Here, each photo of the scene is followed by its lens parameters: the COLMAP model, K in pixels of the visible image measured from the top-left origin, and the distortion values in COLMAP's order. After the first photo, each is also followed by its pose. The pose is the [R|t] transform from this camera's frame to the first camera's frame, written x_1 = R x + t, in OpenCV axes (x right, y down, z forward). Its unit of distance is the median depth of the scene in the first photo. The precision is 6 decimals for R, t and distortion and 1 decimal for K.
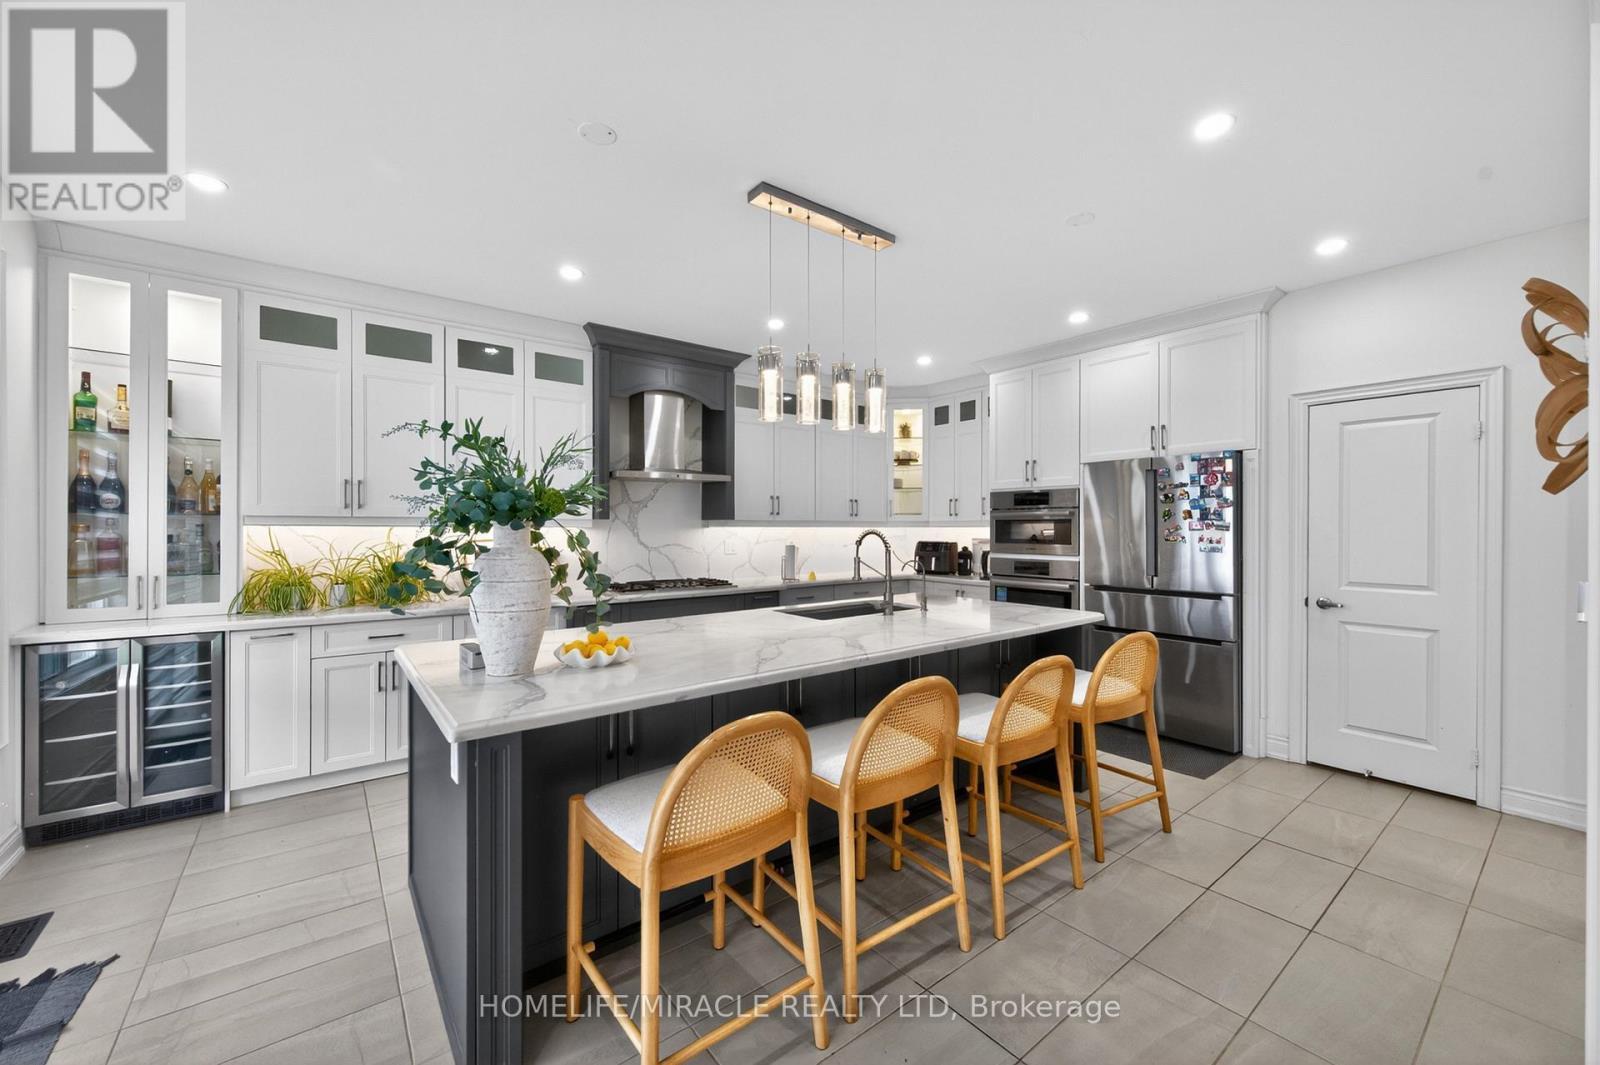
lens RADIAL K [[624.4, 0, 800.8], [0, 624.4, 527.9], [0, 0, 1]] dist [0.003789, 0.000052]
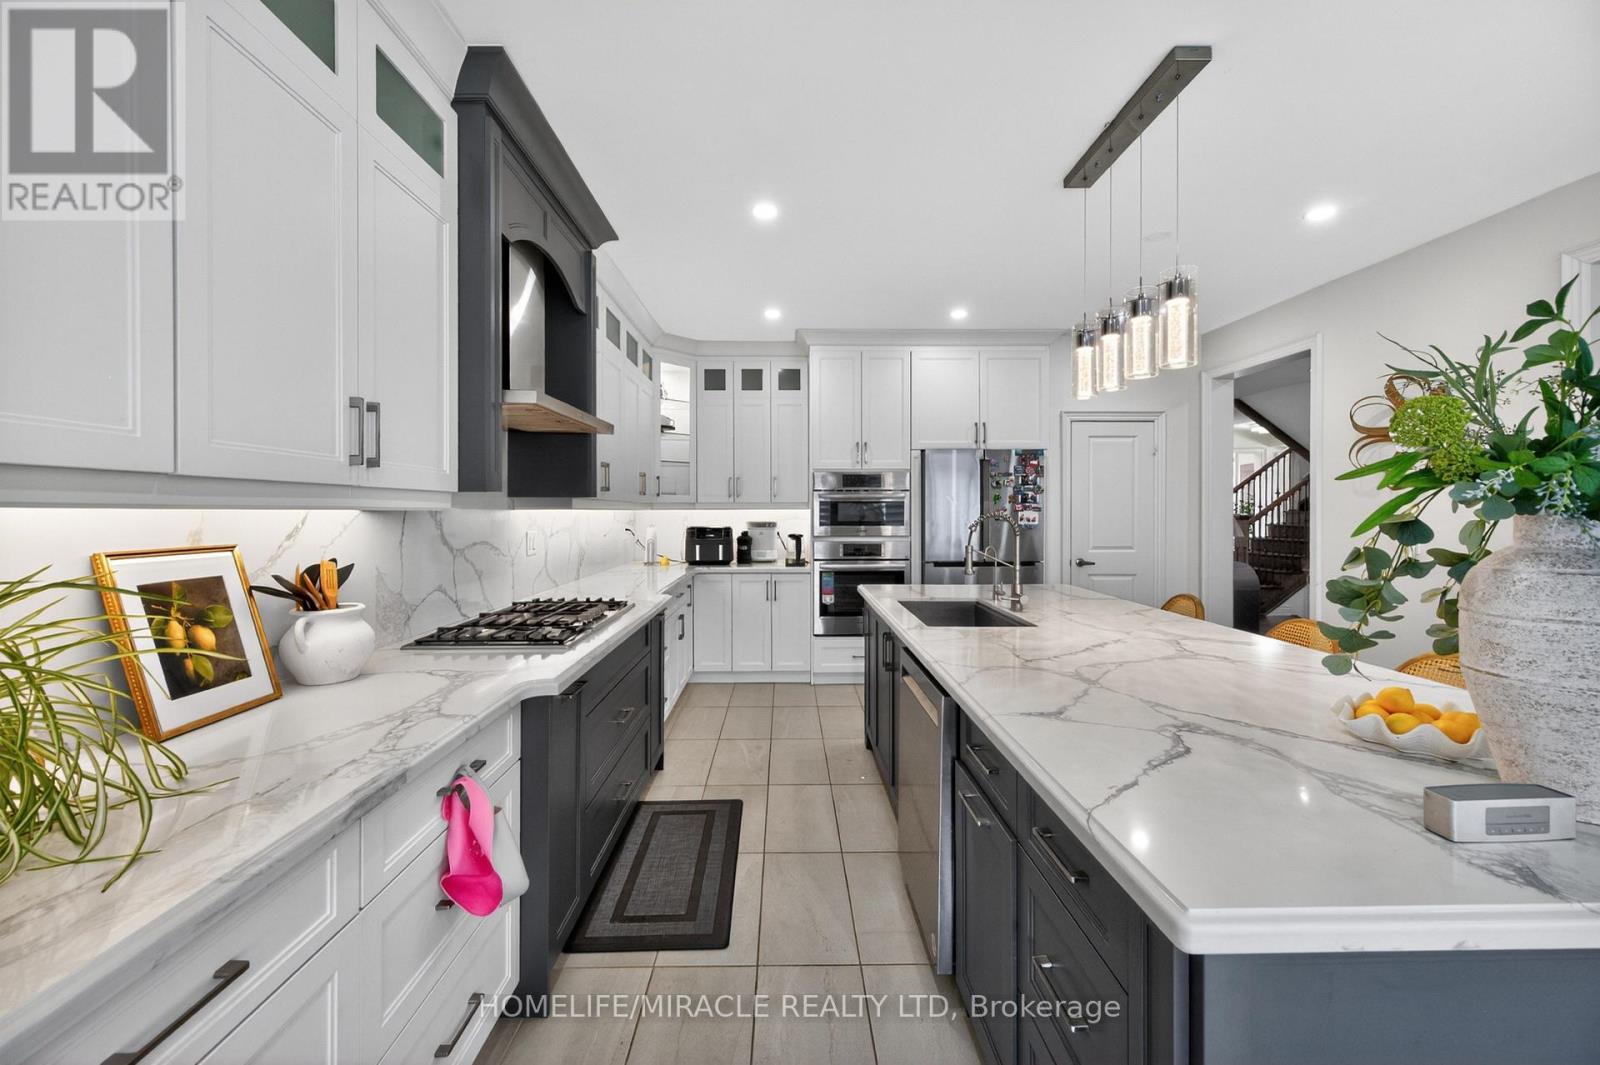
lens RADIAL K [[624.4, 0, 796.8], [0, 624.4, 521.5], [0, 0, 1]] dist [0.003789, 0.000052]
pose [[0.599761, -0.016235, 0.800015, -0.482265], [0.003385, 0.999837, 0.017752, 0.000141], [-0.800172, -0.007939, 0.599718, 0.476776]]
